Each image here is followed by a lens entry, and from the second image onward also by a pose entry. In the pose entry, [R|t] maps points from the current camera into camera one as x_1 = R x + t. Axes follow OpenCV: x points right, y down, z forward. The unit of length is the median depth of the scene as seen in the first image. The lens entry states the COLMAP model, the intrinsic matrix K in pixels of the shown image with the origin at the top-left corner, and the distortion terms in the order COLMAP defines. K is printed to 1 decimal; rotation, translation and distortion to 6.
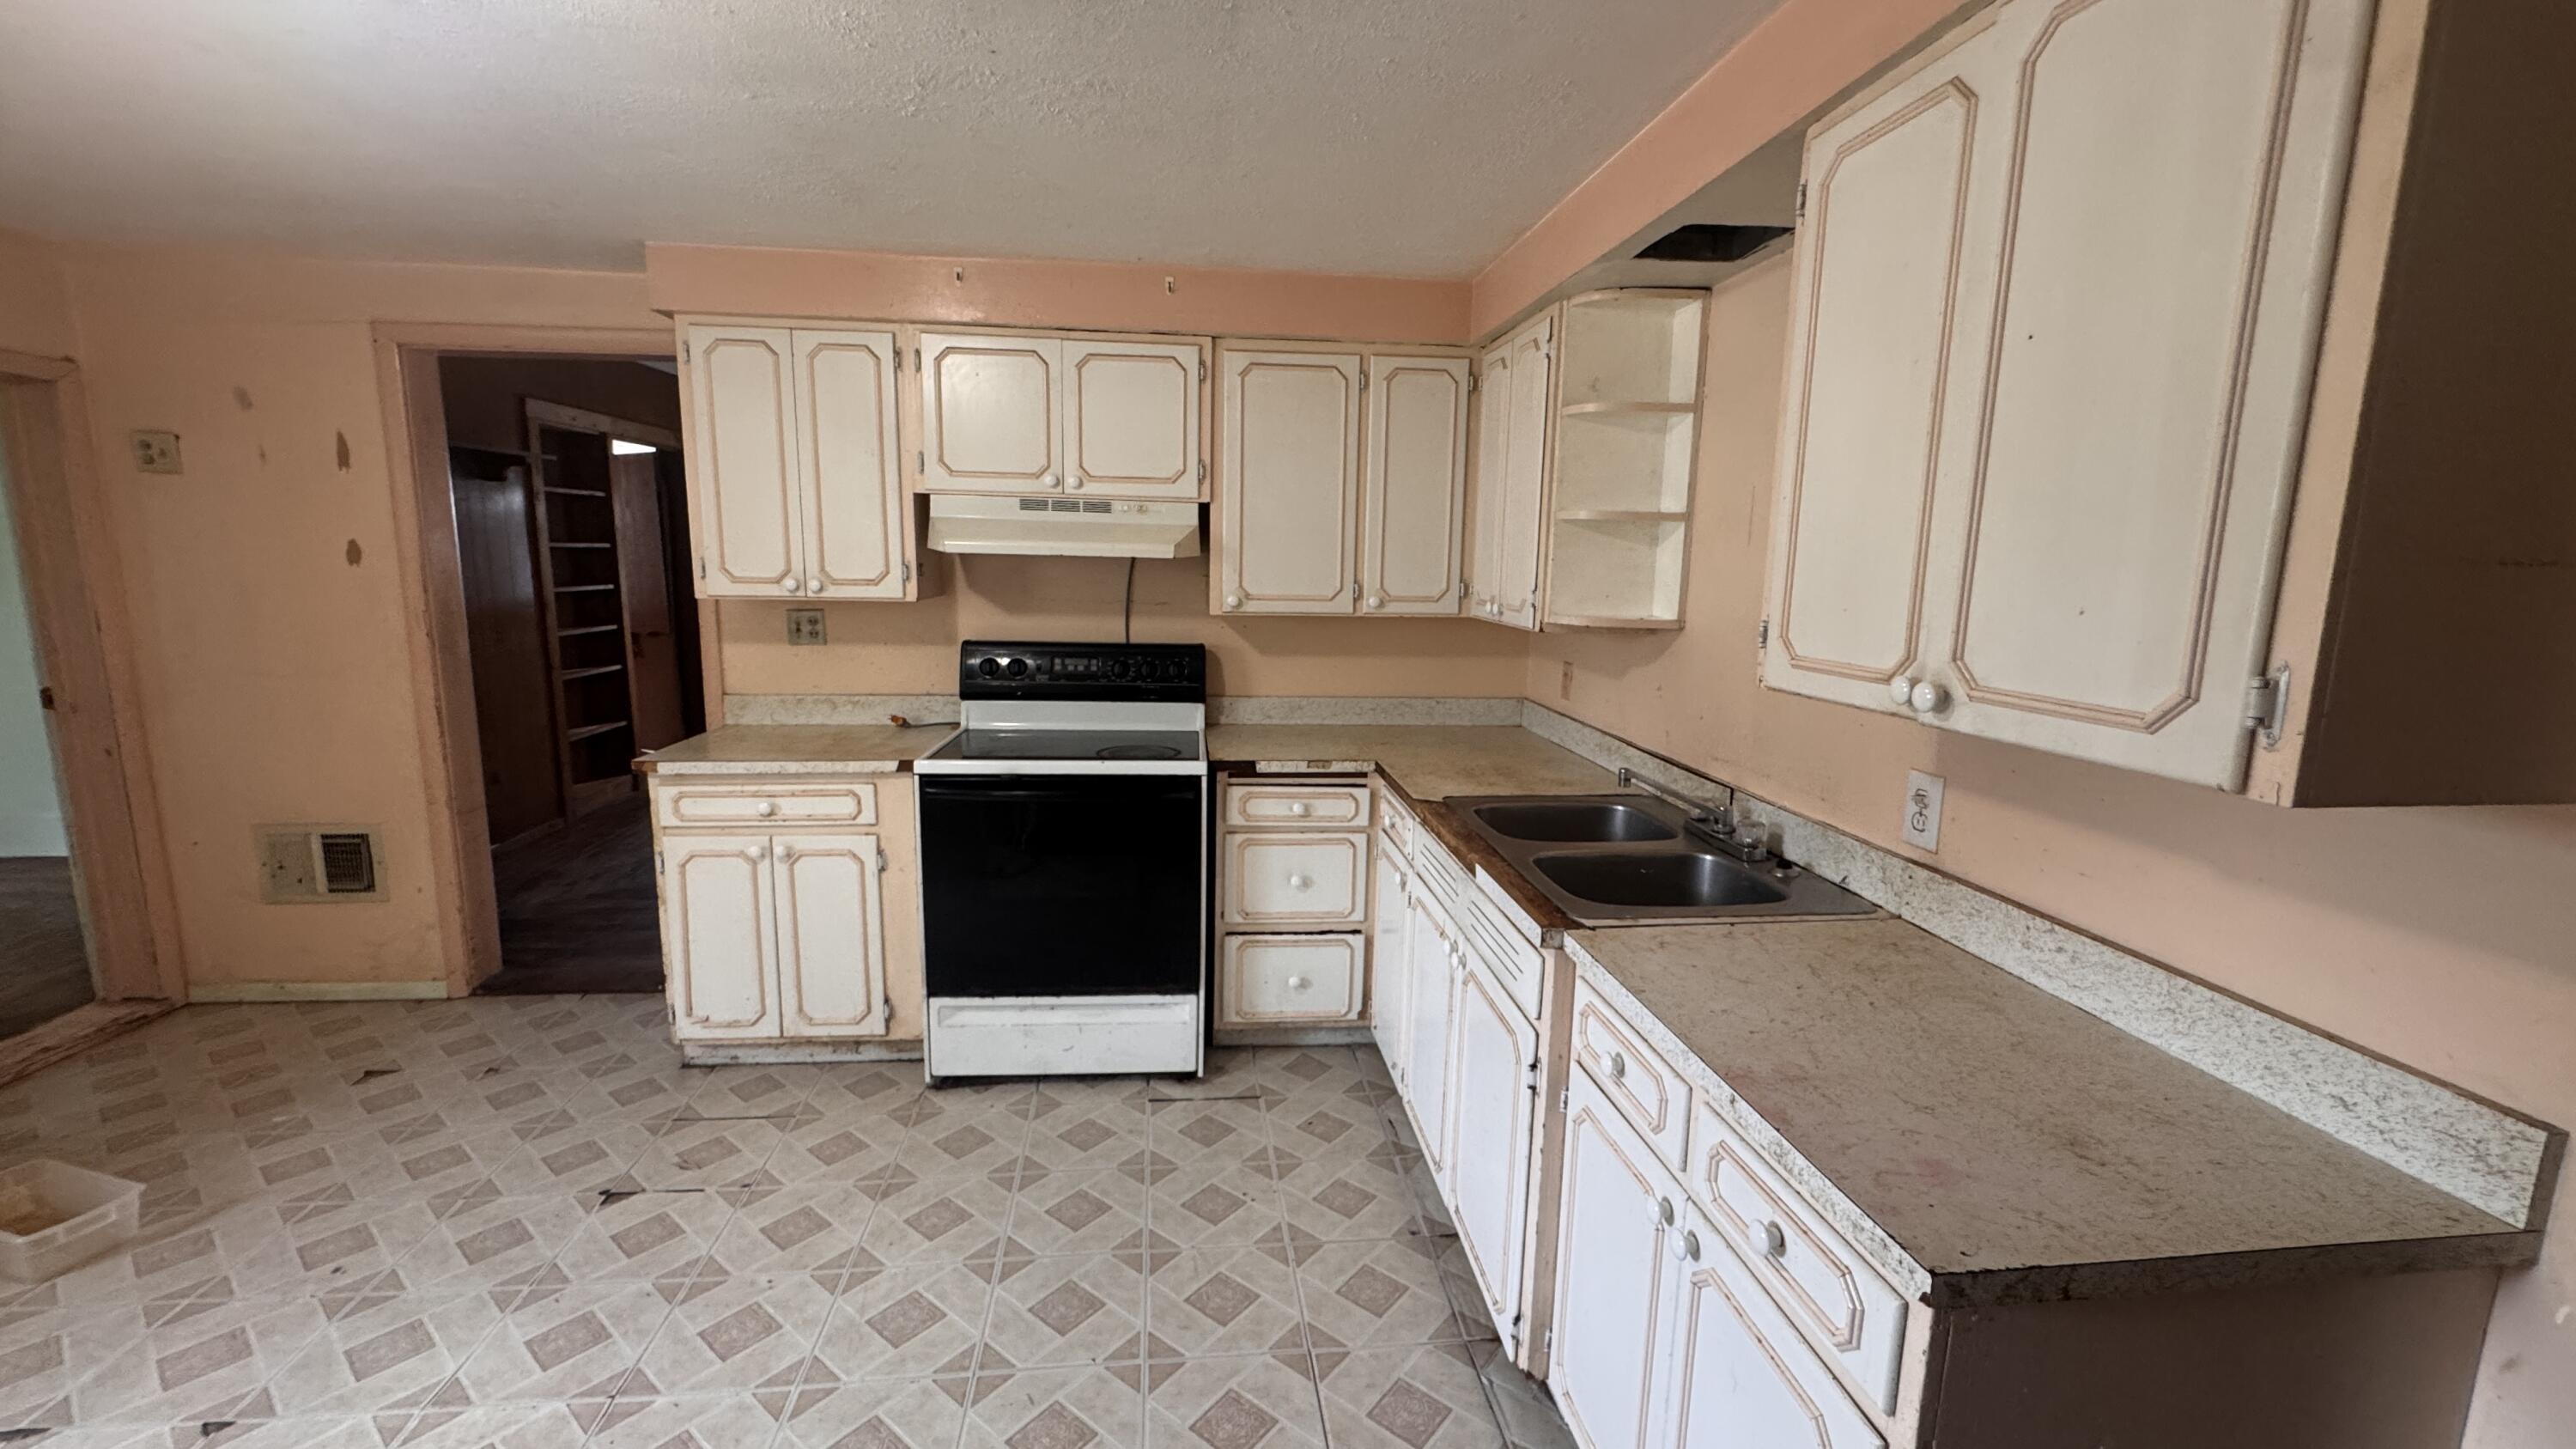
lens RADIAL K [[1025.5, 0, 1288.4], [0, 1025.5, 721.2], [0, 0, 1]] dist [-0.002436, 0.000334]
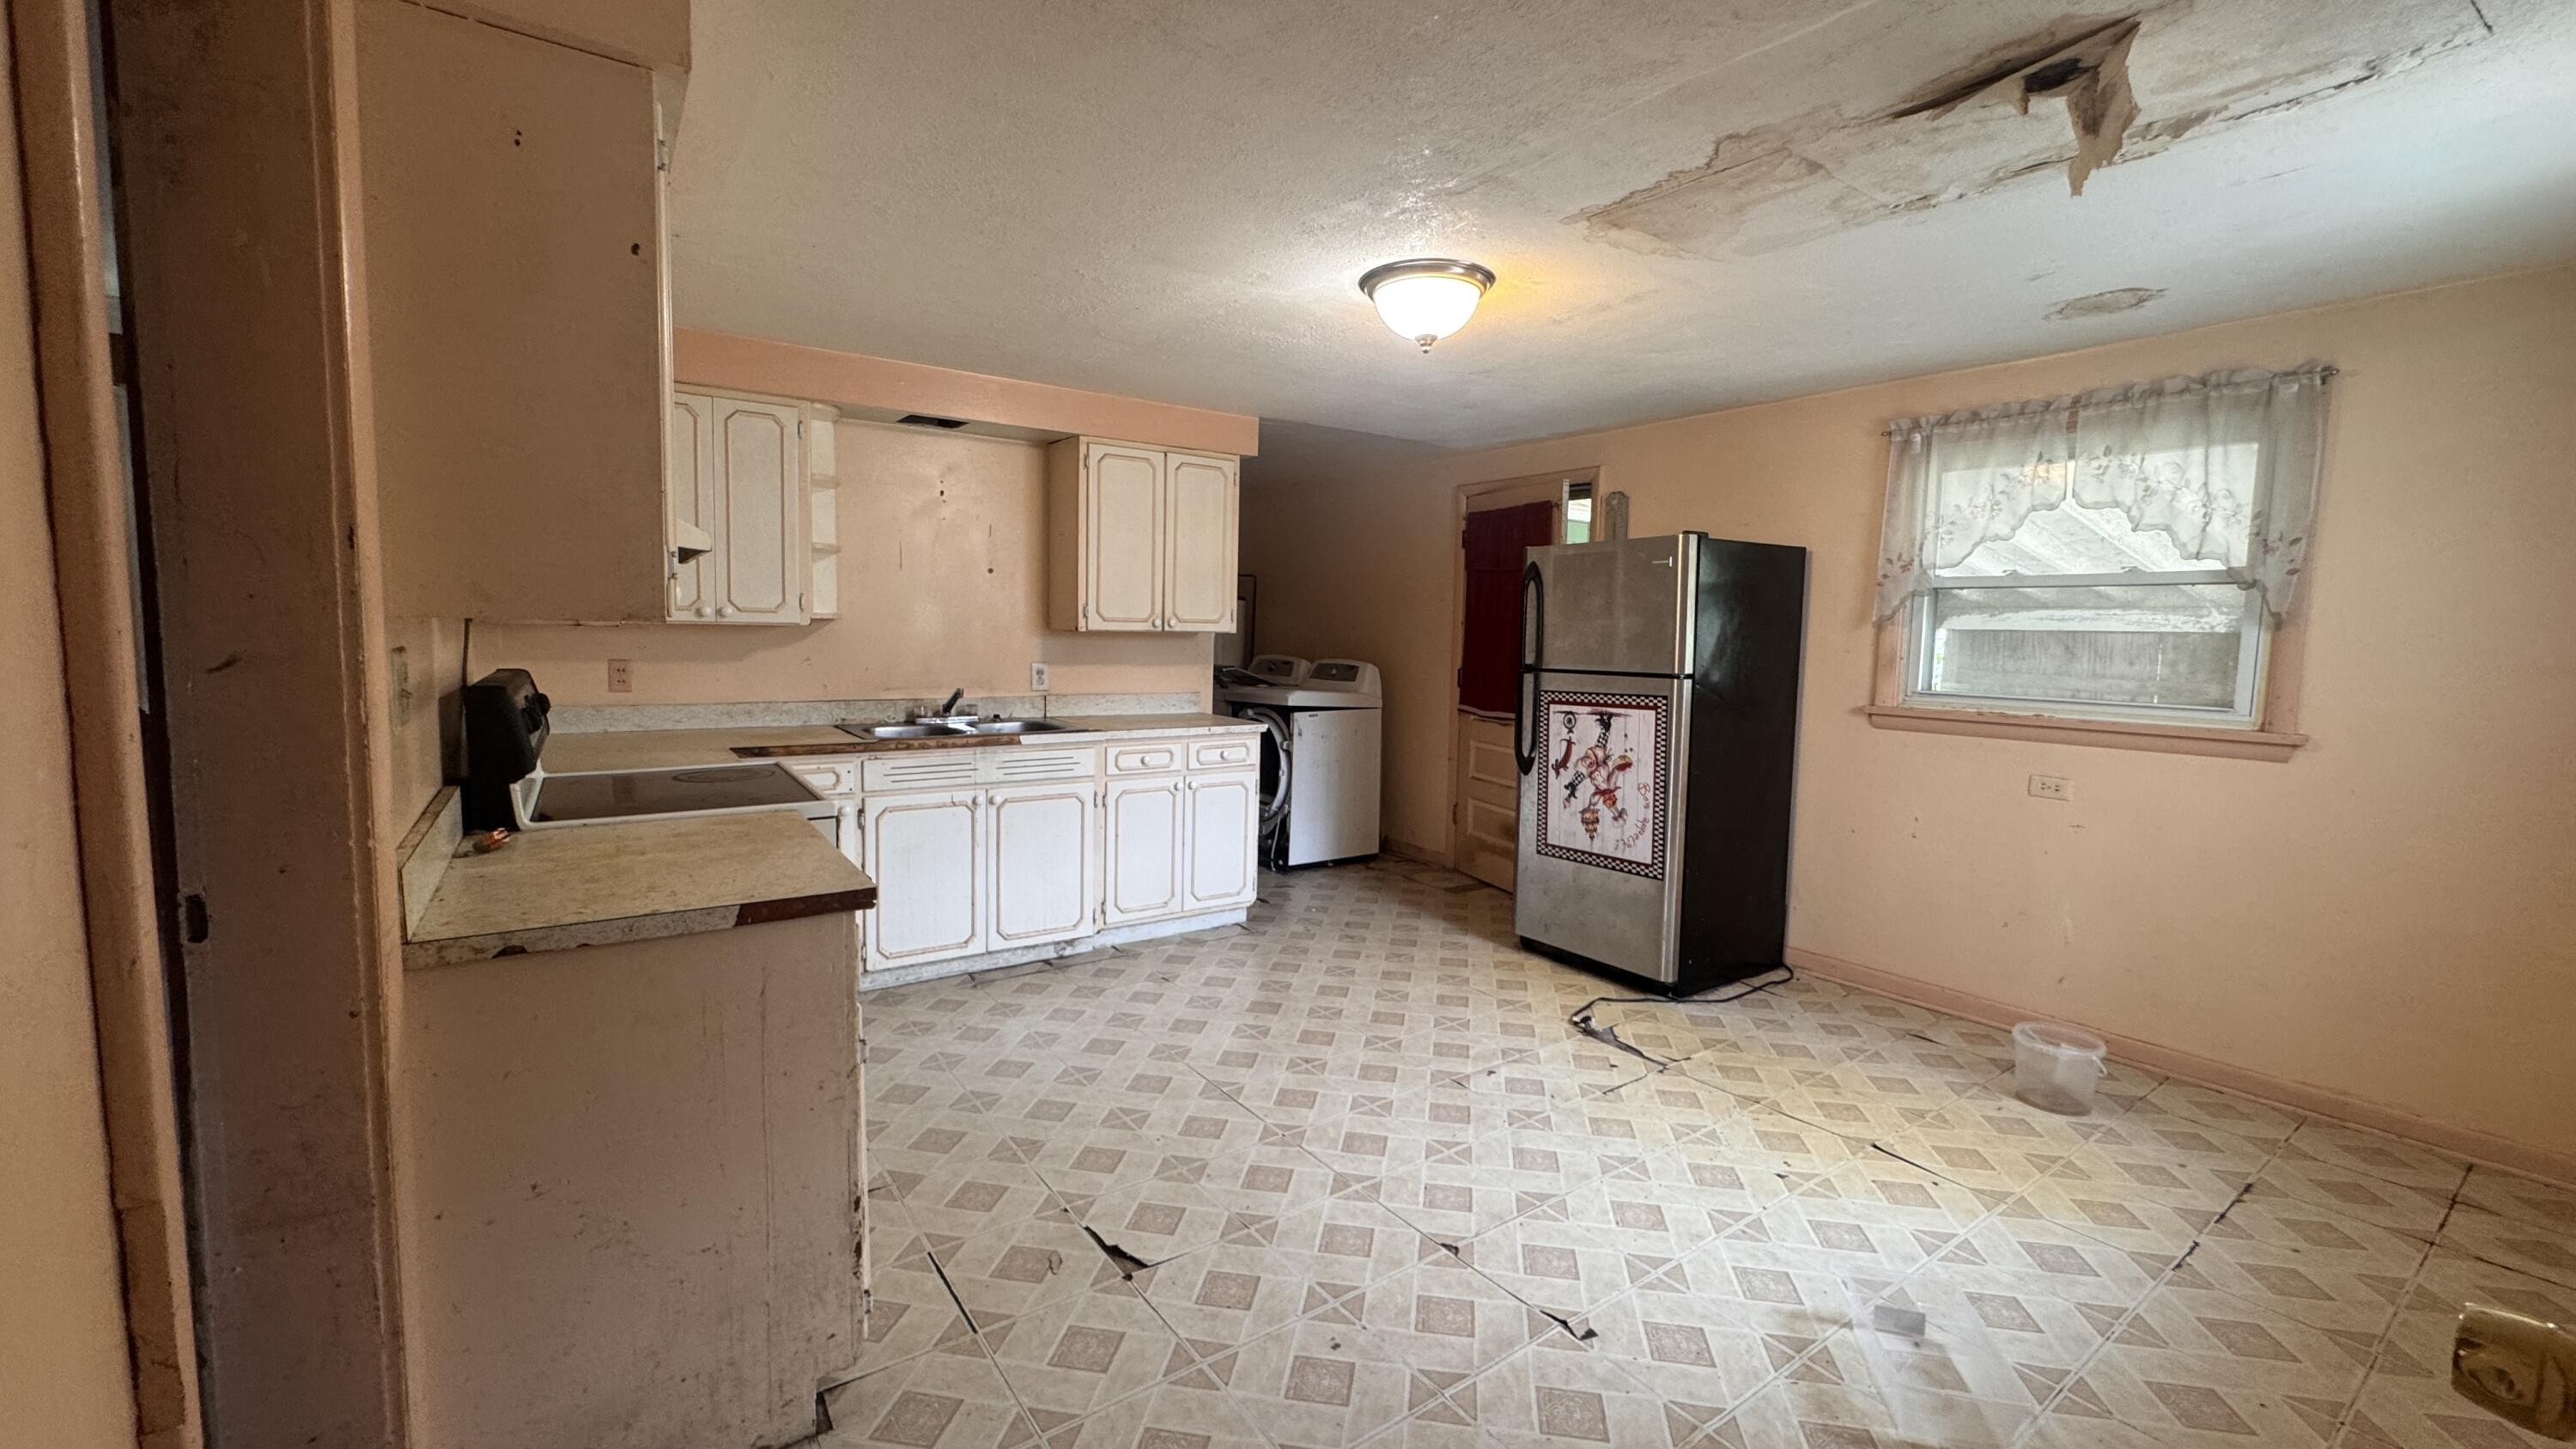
lens RADIAL K [[1025.5, 0, 1289.0], [0, 1025.5, 717.3], [0, 0, 1]] dist [-0.002436, 0.000334]
pose [[-0.480144, -0.103941, 0.871010, -1.611769], [0.116162, 0.976676, 0.180585, -0.172778], [-0.869464, 0.187885, -0.456871, 1.320350]]
